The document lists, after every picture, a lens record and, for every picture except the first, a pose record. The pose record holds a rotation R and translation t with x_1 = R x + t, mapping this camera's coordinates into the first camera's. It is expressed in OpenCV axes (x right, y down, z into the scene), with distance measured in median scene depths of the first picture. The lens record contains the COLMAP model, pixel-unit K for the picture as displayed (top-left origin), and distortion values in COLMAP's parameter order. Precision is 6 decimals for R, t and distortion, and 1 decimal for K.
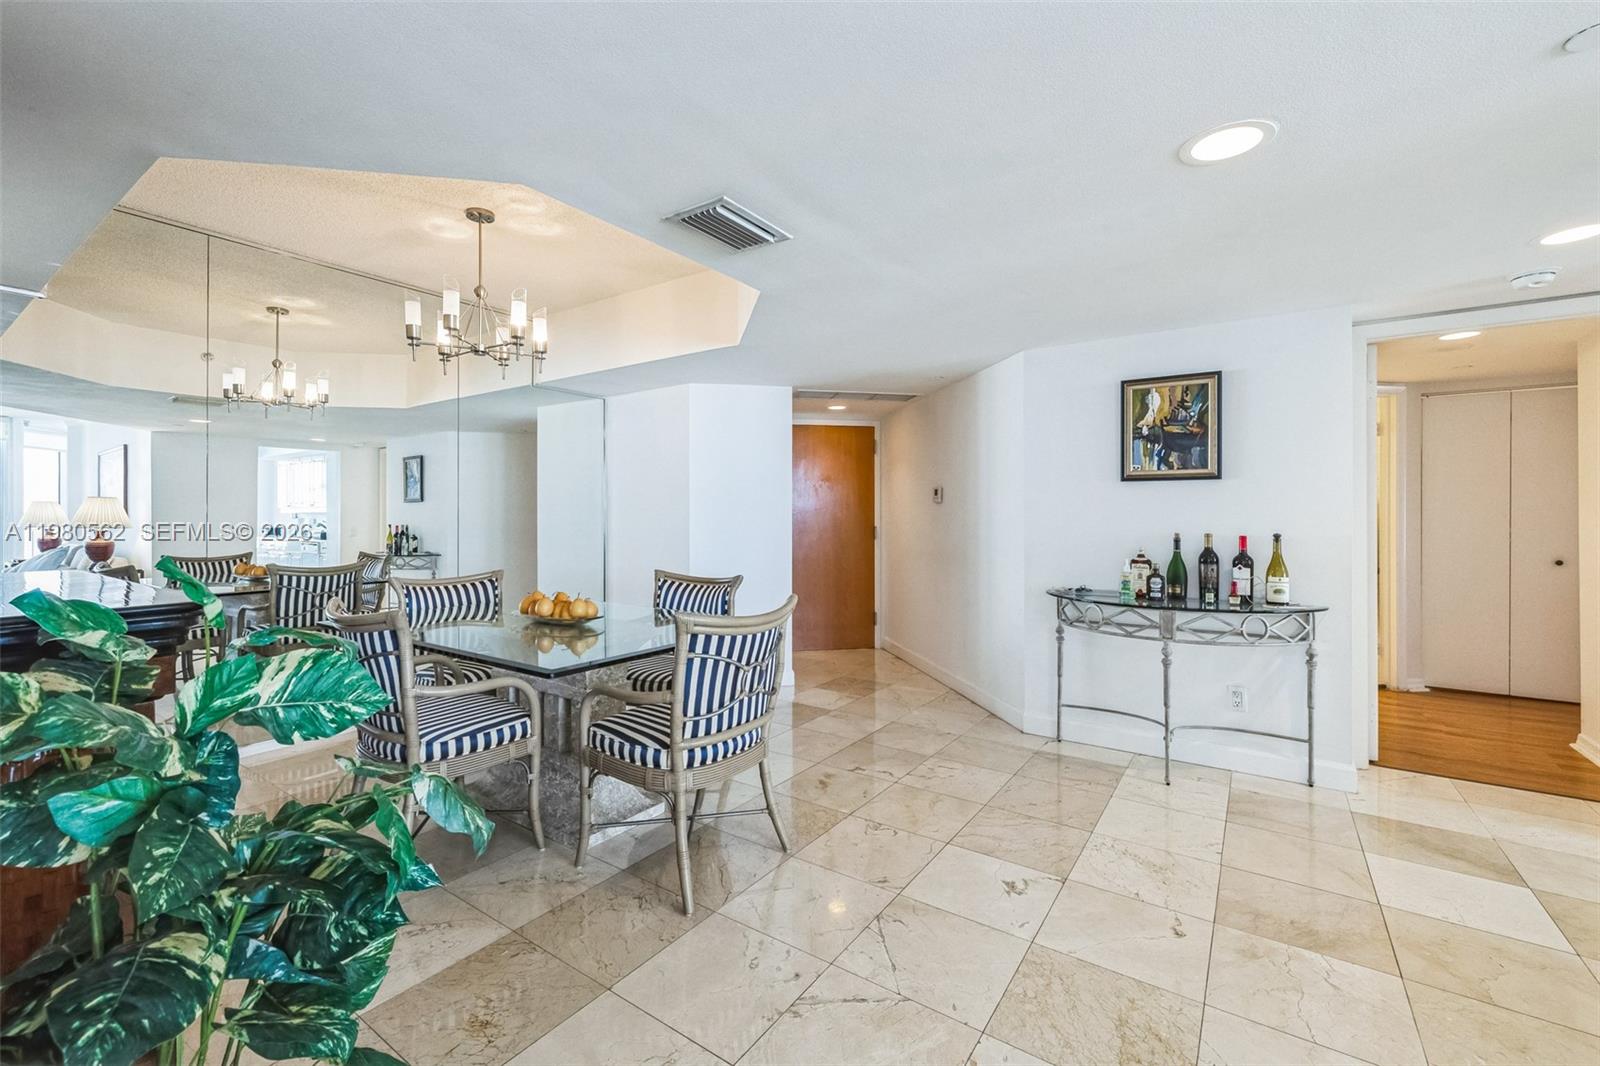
lens RADIAL K [[681.8, 0, 775.7], [0, 681.8, 519.6], [0, 0, 1]] dist [-0.000926, 0.001459]
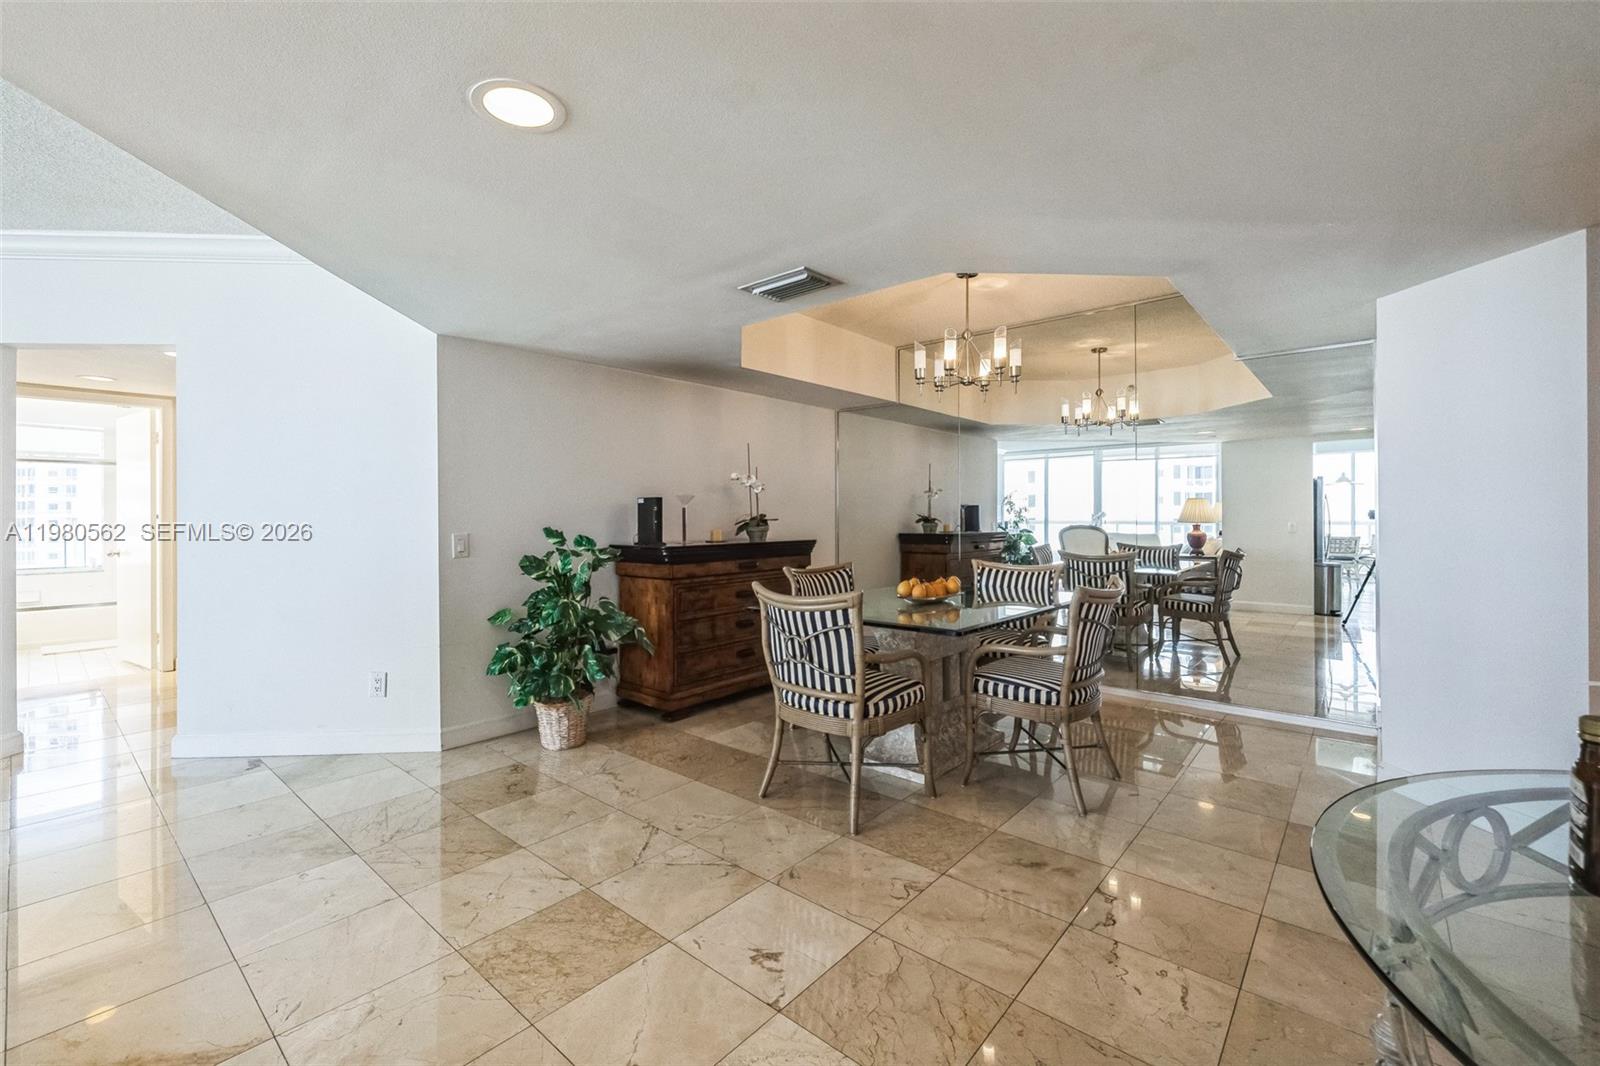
lens RADIAL K [[681.8, 0, 793.2], [0, 681.8, 522.1], [0, 0, 1]] dist [-0.000926, 0.001459]
pose [[-0.096768, 0.011920, -0.995236, 0.969961], [0.006216, 0.999916, 0.011372, -0.008435], [0.995288, -0.005086, -0.096834, 0.917713]]
